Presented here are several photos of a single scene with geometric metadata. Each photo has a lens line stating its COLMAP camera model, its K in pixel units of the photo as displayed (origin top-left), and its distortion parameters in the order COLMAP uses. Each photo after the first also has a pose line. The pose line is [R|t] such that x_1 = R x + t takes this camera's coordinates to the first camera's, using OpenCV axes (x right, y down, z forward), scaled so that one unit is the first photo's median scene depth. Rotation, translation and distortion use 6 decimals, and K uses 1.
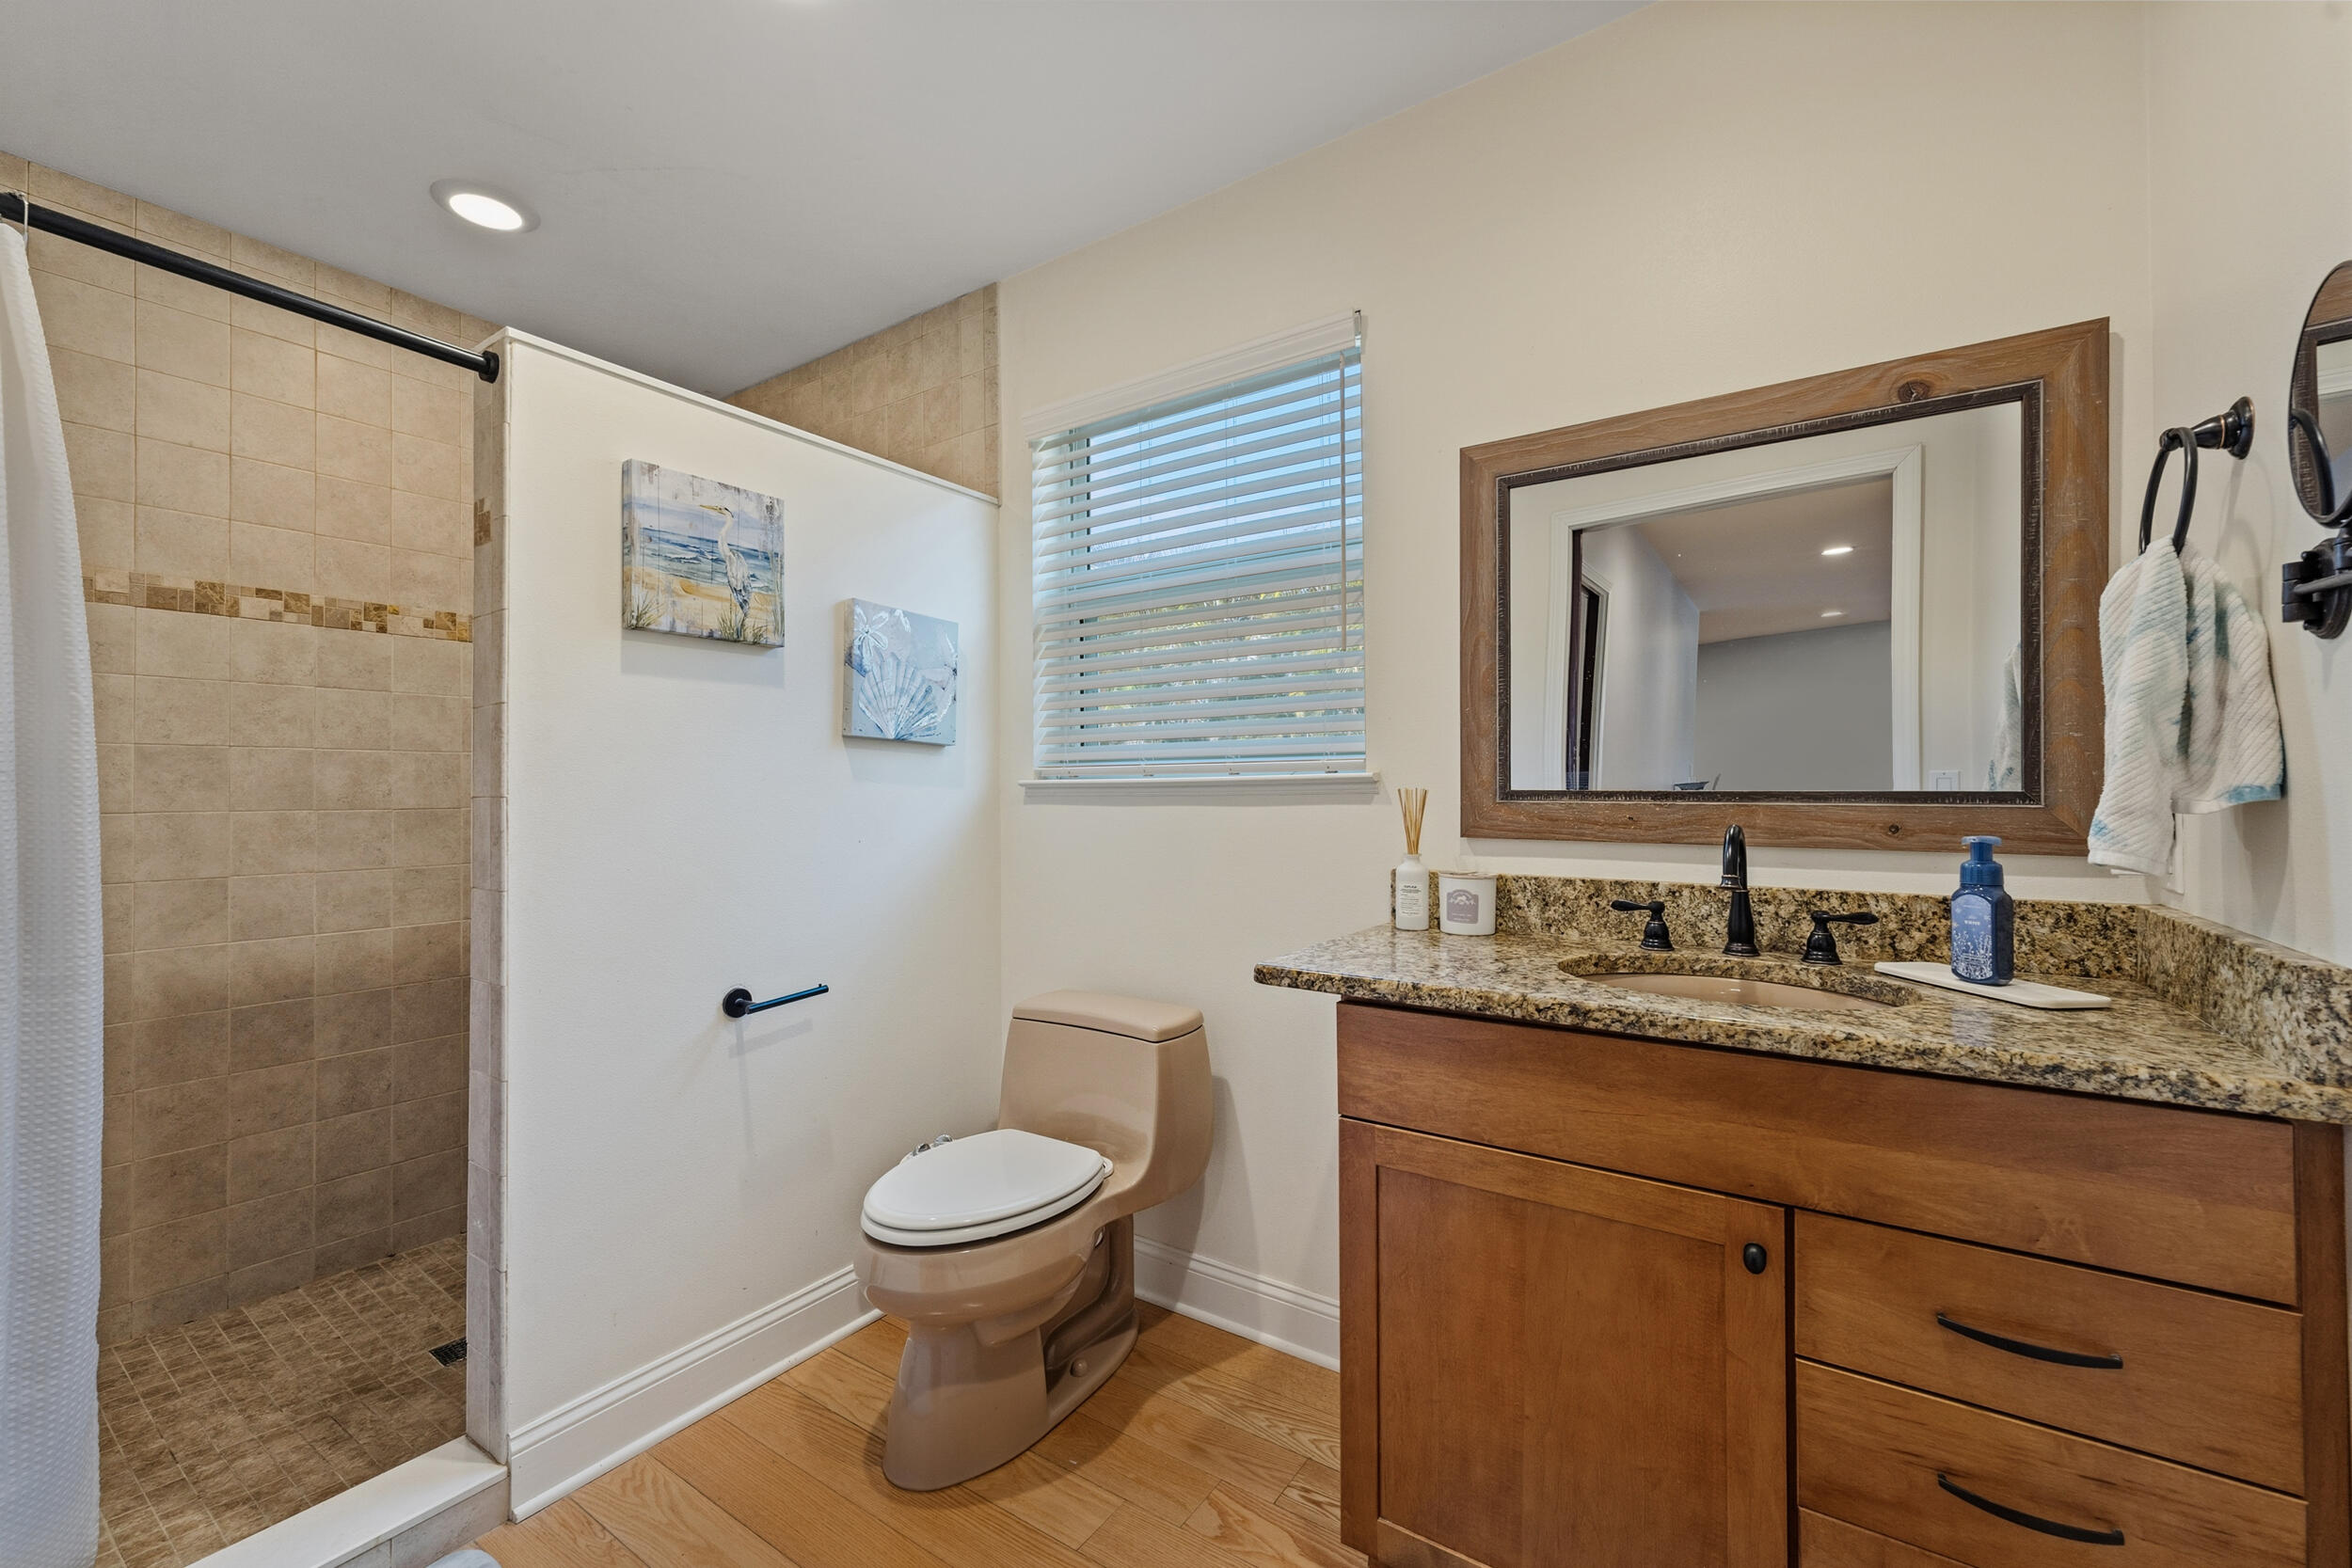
lens RADIAL K [[976.5, 0, 1176.0], [0, 976.5, 784.0], [0, 0, 1]] dist [-0.001423, 0.000284]
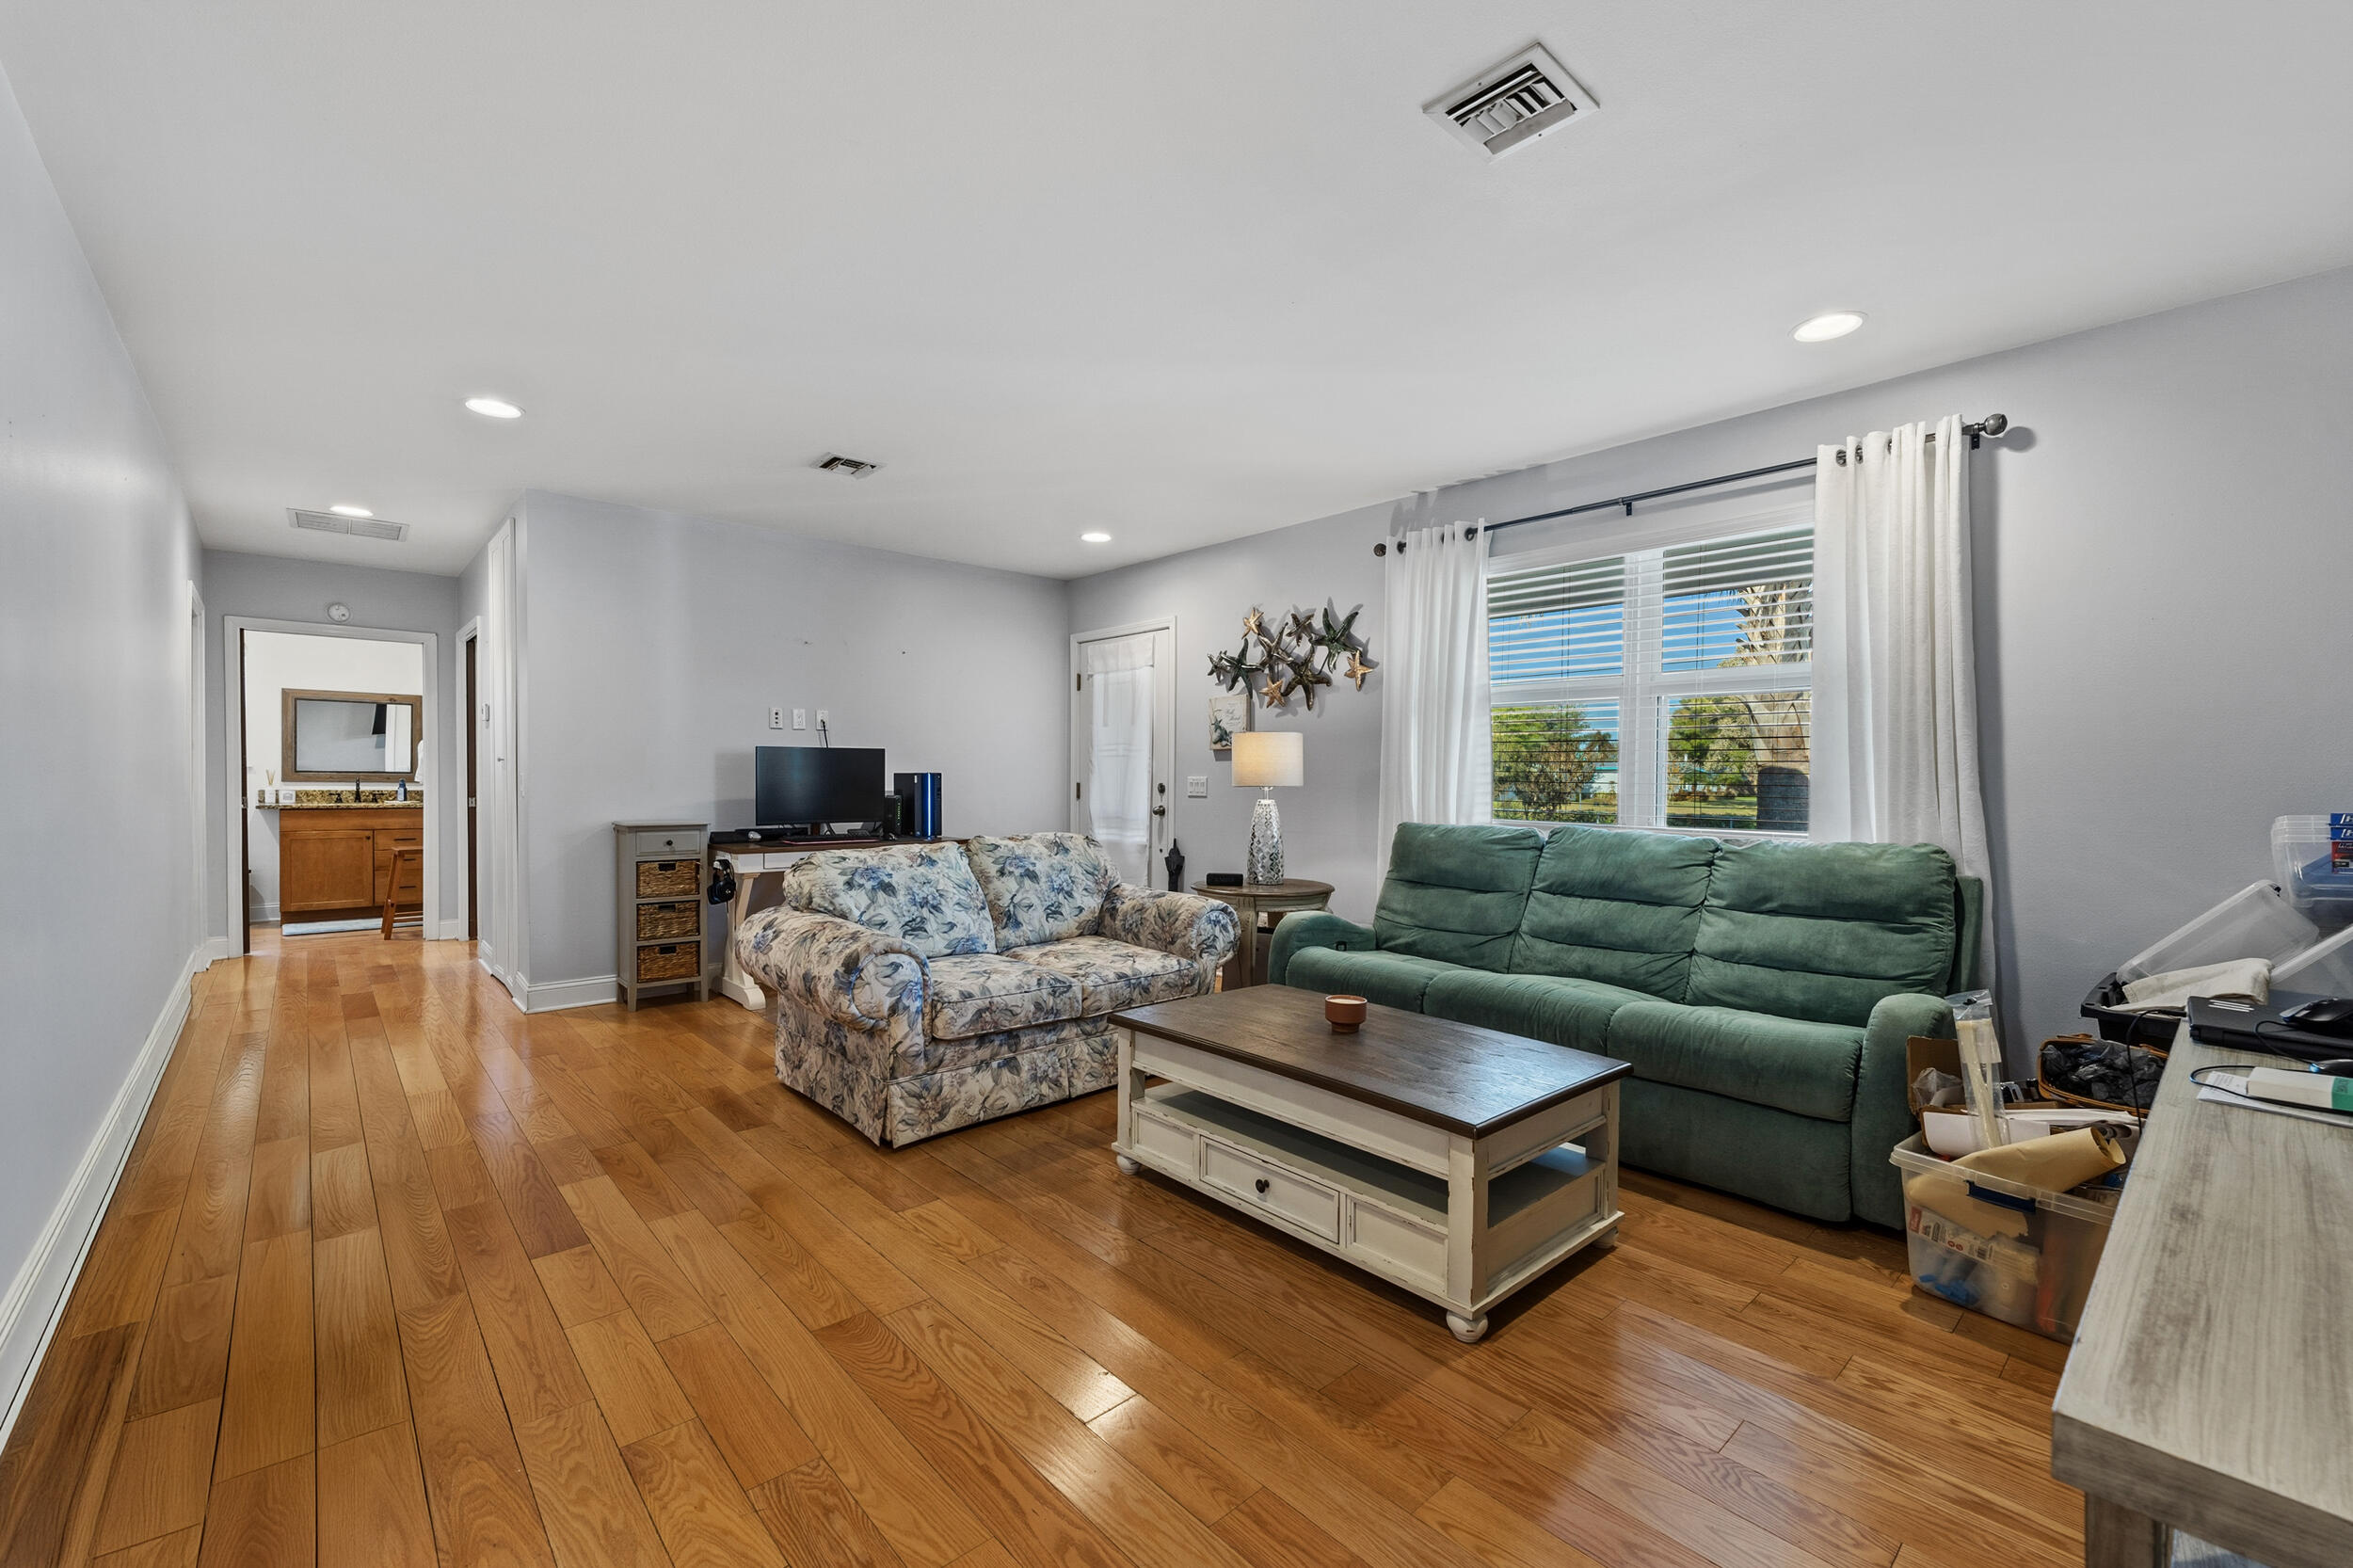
lens RADIAL K [[977.0, 0, 1176.5], [0, 977.0, 784.0], [0, 0, 1]] dist [-0.001423, 0.000284]
pose [[0.252441, -0.001141, 0.967612, -4.669076], [-0.015087, 0.999873, 0.005115, -0.026392], [-0.967495, -0.015889, 0.252392, -6.317784]]
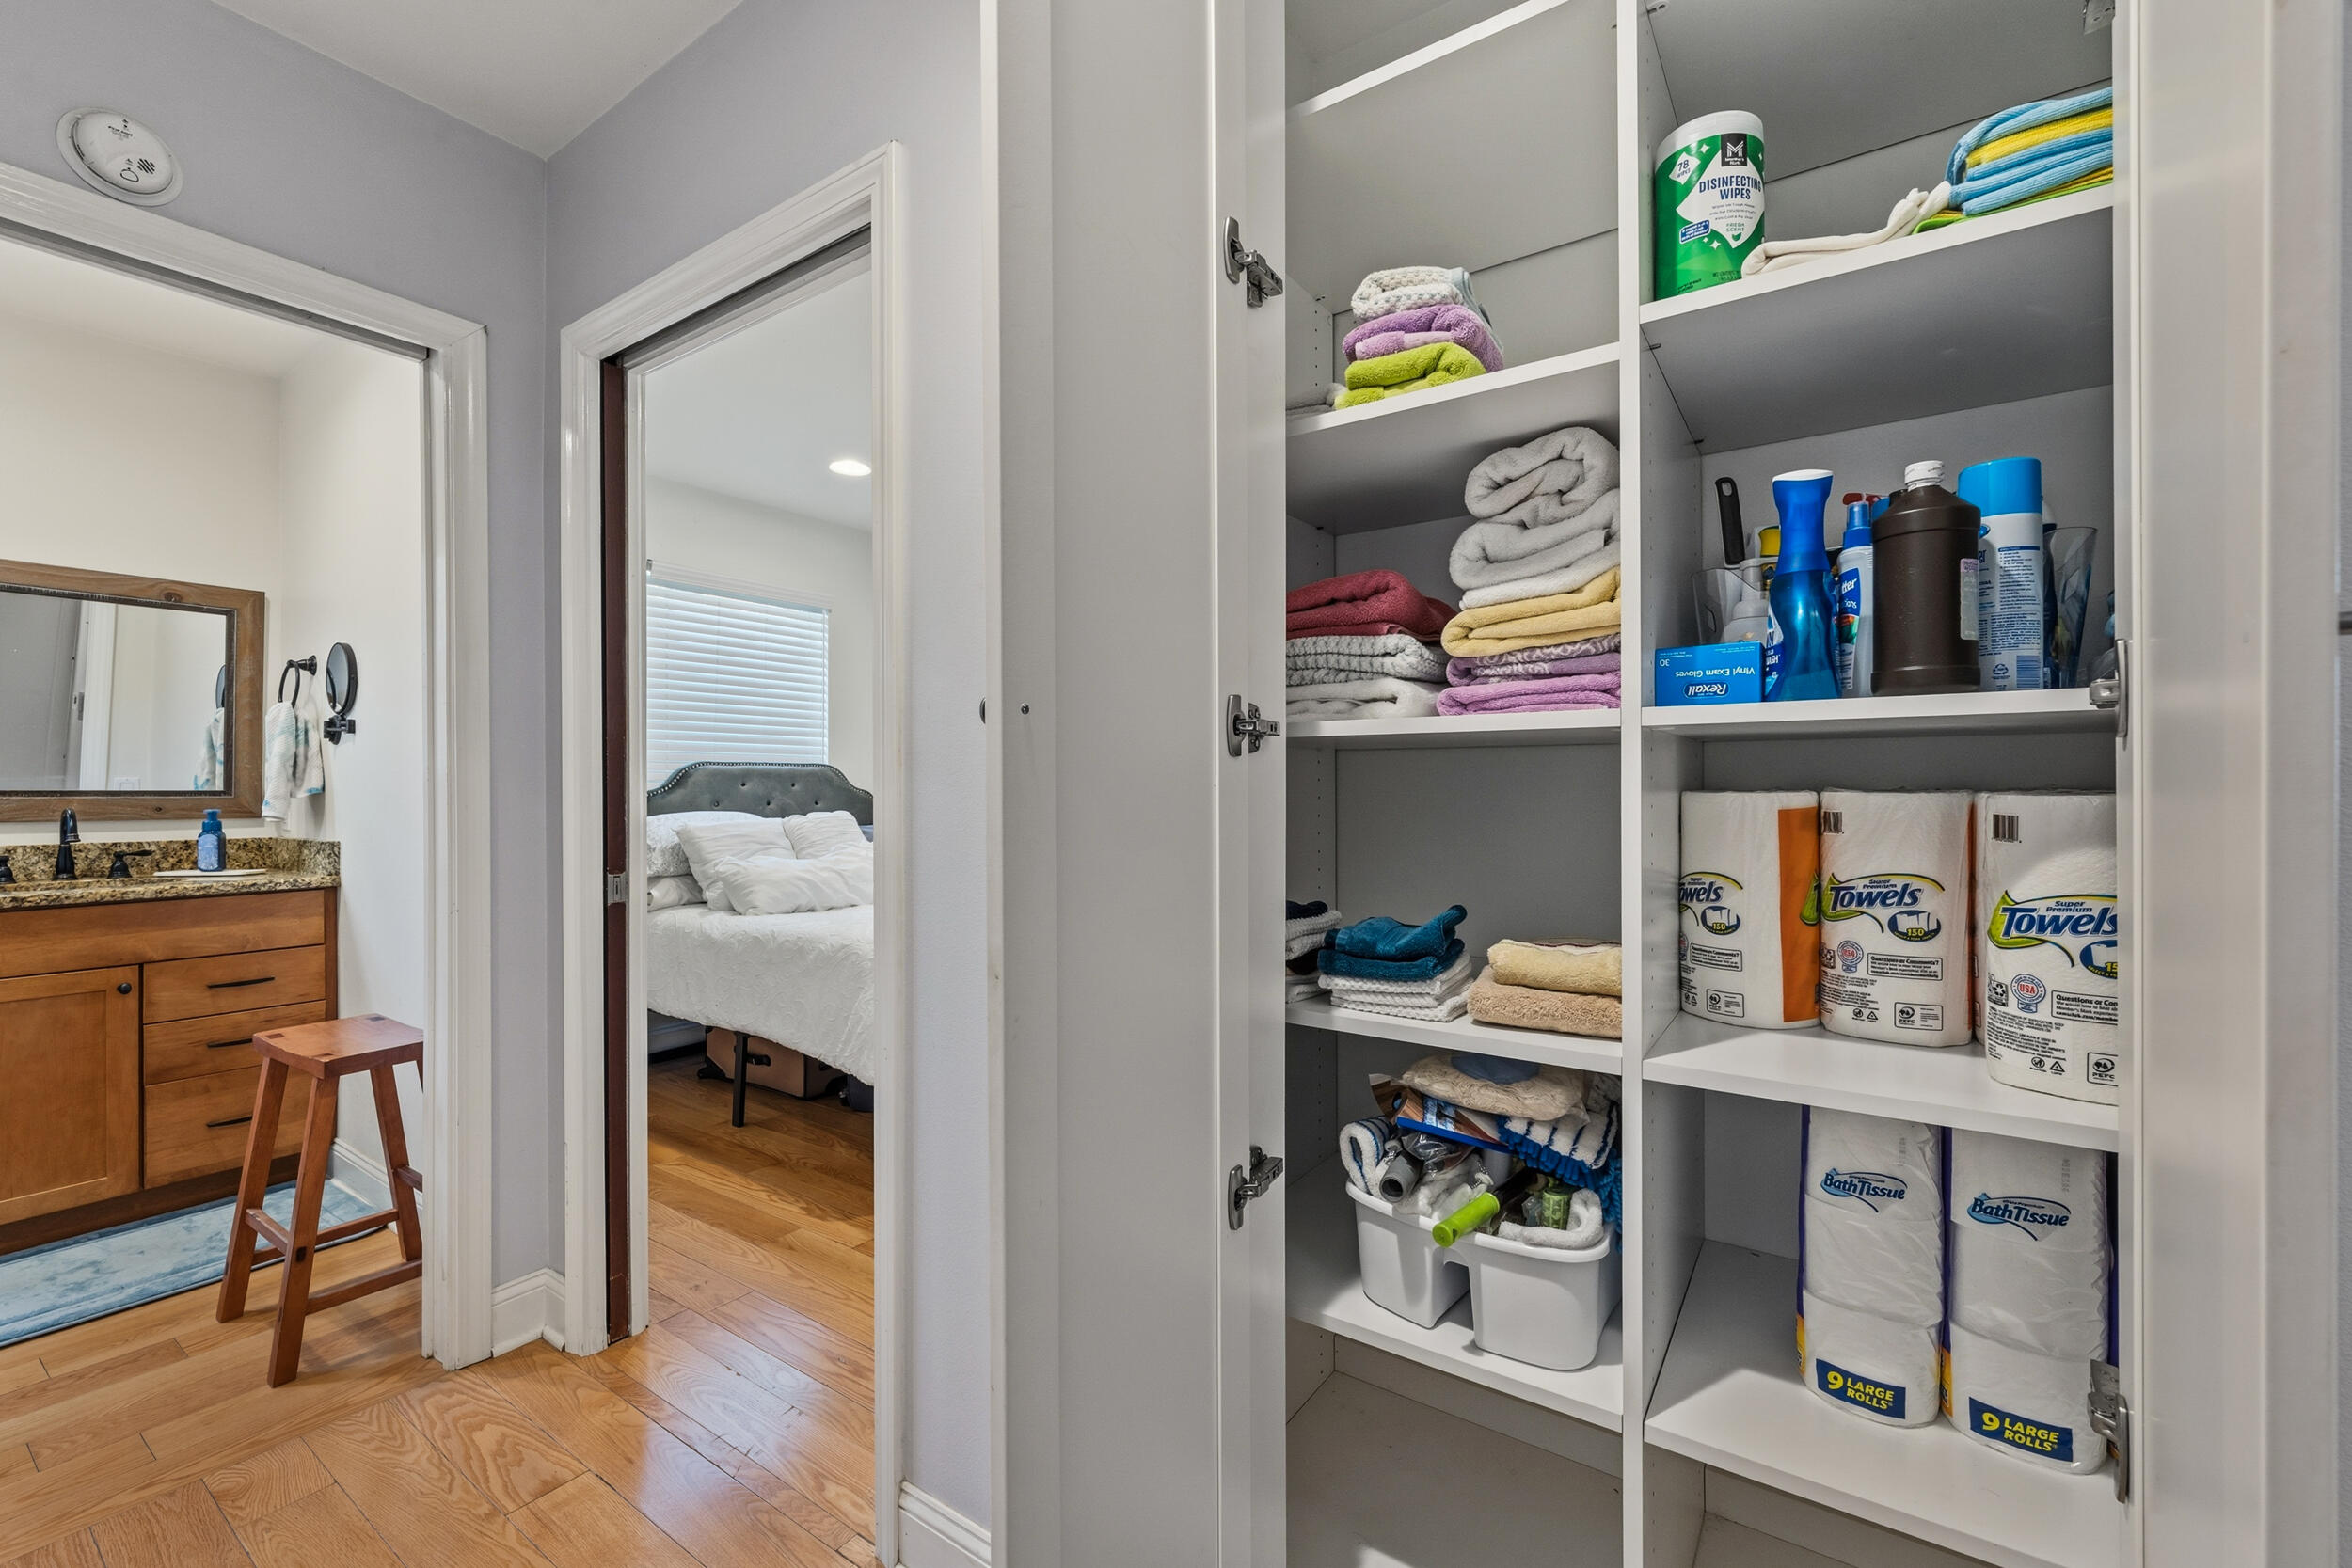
lens RADIAL K [[987.1, 0, 1167.3], [0, 987.1, 774.1], [0, 0, 1]] dist [-0.001121, 0.000050]
pose [[0.027368, 0.011373, 0.999561, -1.671959], [-0.003595, 0.999930, -0.011279, -0.015127], [-0.999619, -0.003284, 0.027407, -1.533492]]
